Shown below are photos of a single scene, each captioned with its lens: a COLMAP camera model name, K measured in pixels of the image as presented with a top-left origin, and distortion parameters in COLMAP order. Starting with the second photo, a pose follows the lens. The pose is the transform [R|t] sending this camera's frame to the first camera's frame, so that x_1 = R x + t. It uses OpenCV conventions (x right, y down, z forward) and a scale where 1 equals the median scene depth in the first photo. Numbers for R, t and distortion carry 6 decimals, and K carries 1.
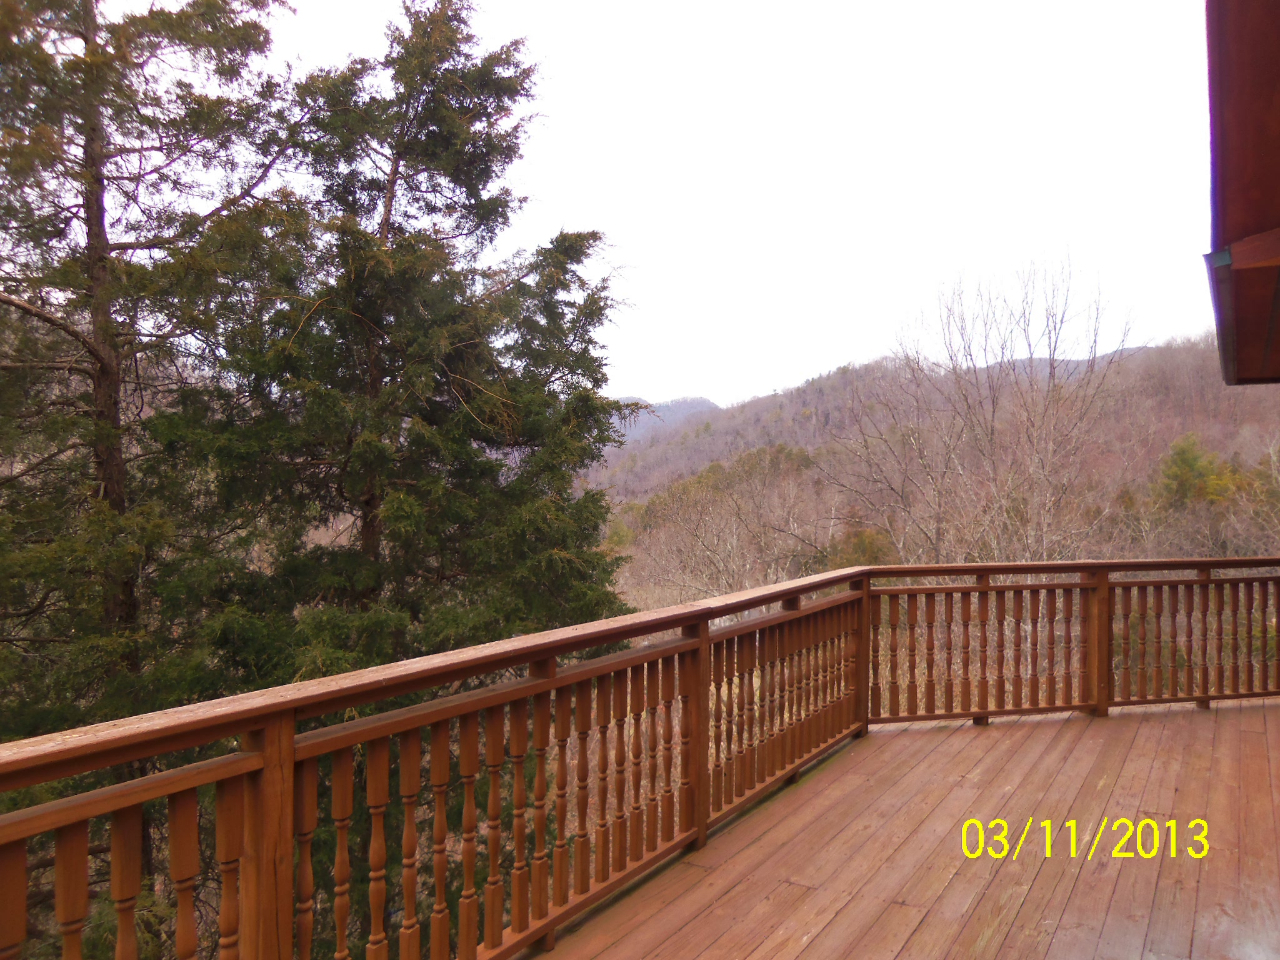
lens RADIAL K [[1072.7, 0, 641.9], [0, 1072.7, 483.2], [0, 0, 1]] dist [-0.013376, 0.013062]
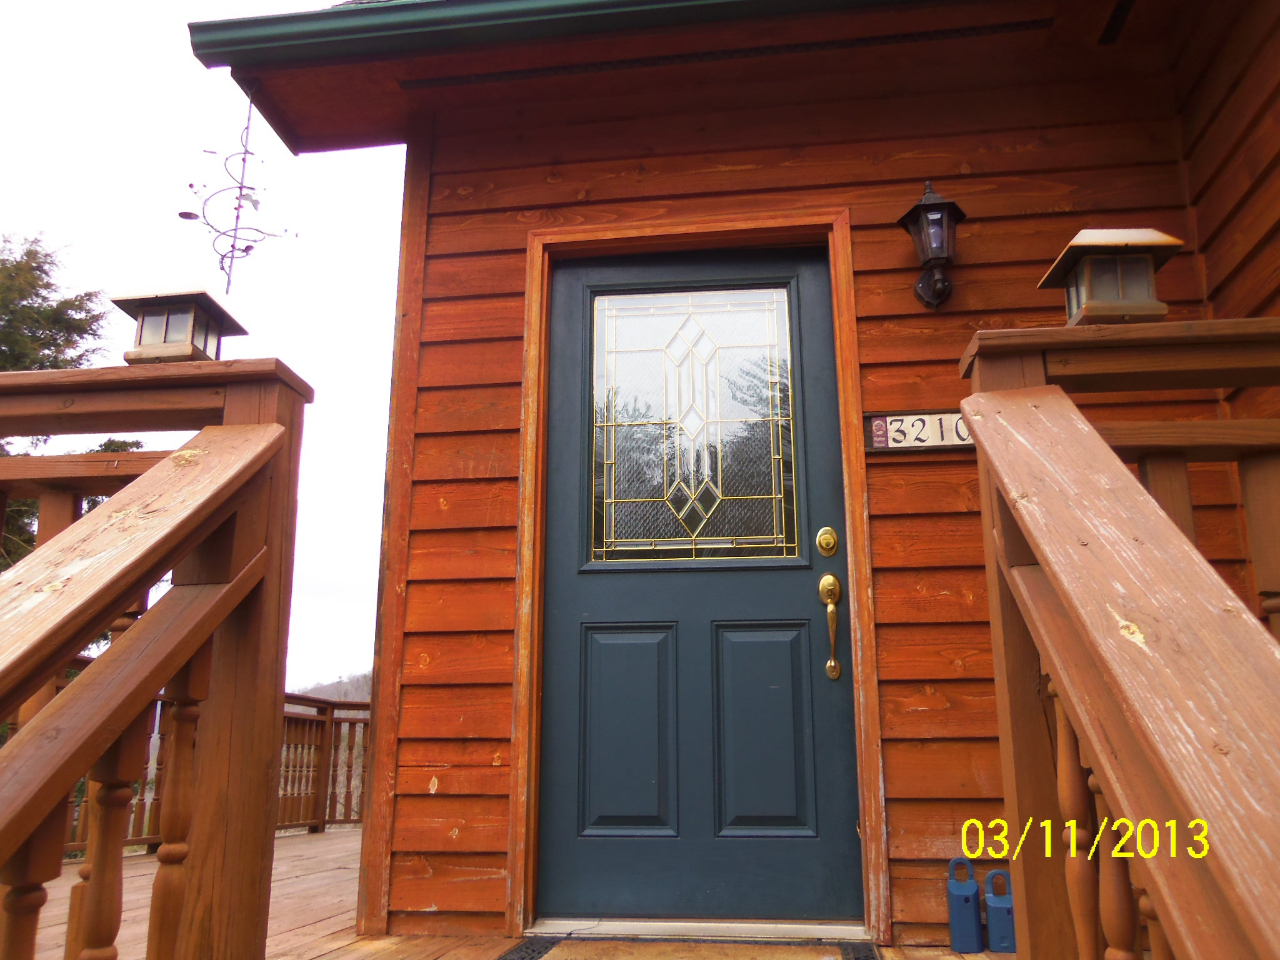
lens RADIAL K [[1072.7, 0, 635.7], [0, 1072.7, 481.2], [0, 0, 1]] dist [-0.013376, 0.013062]
pose [[0.925253, 0.096622, 0.366839, 0.036973], [0.004675, 0.964041, -0.265712, 0.139605], [-0.379321, 0.247566, 0.891530, -0.316734]]
